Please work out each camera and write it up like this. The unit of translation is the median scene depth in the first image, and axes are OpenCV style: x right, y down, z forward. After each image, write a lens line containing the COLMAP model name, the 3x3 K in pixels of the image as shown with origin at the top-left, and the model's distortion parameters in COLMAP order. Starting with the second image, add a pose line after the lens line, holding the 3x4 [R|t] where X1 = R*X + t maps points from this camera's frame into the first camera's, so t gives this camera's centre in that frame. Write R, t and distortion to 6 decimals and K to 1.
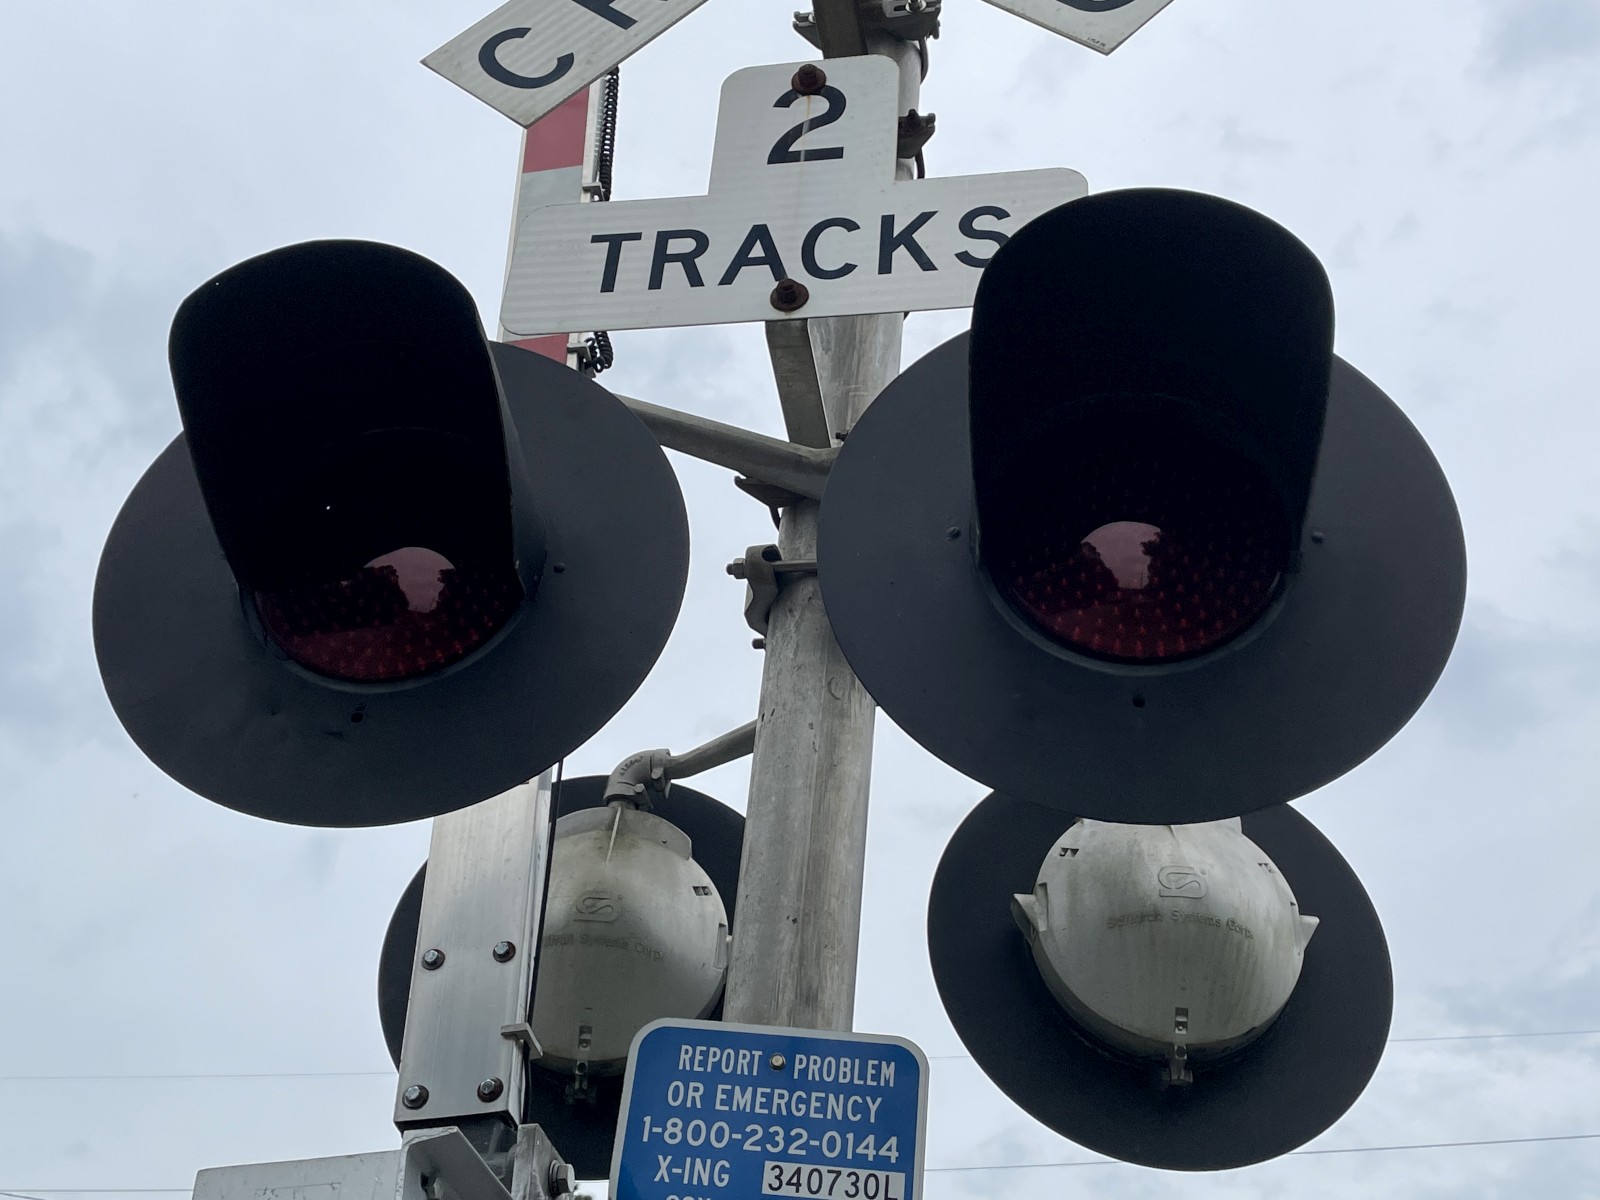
lens RADIAL K [[1923.0, 0, 800.8], [0, 1923.0, 559.5], [0, 0, 1]] dist [0.154443, -0.483968]
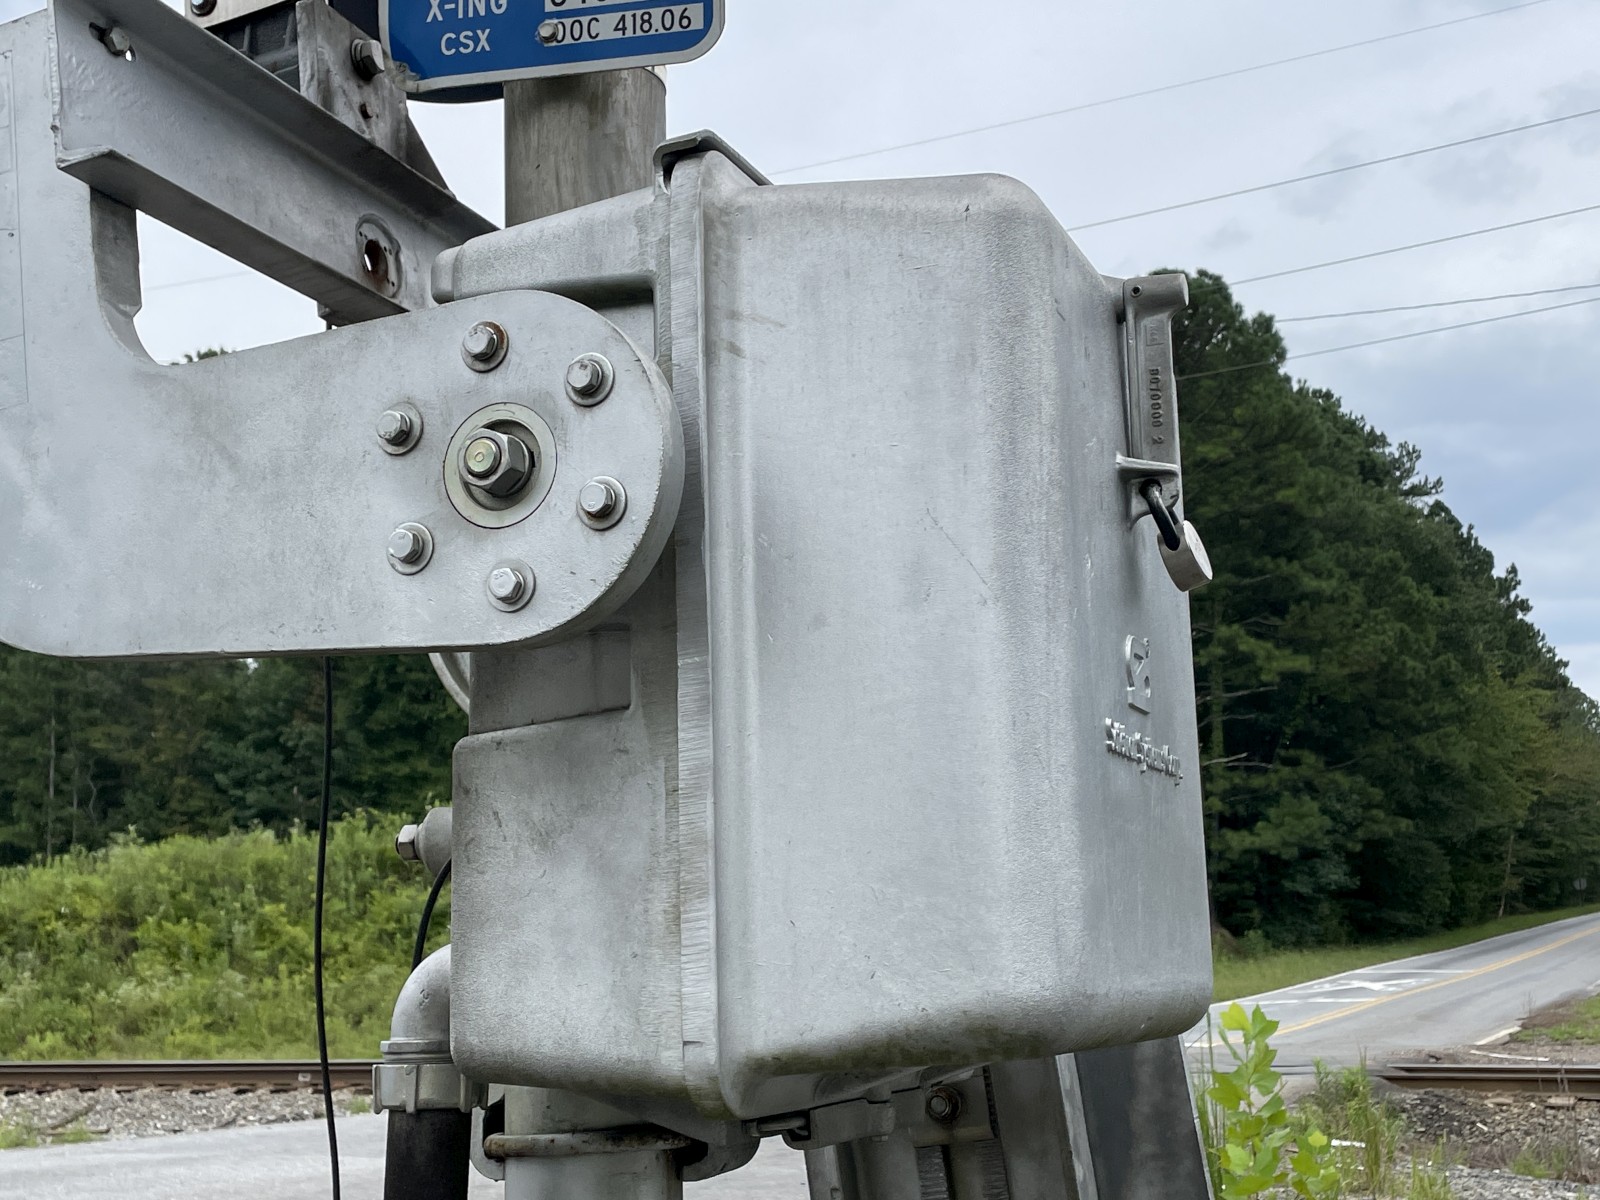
lens RADIAL K [[2076.8, 0, 764.7], [0, 2076.8, 607.2], [0, 0, 1]] dist [0.135899, -0.260839]
pose [[0.972634, -0.136892, -0.187730, 0.206874], [0.206917, 0.877863, 0.431905, 0.170053], [0.105677, -0.458930, 0.882165, 0.063917]]
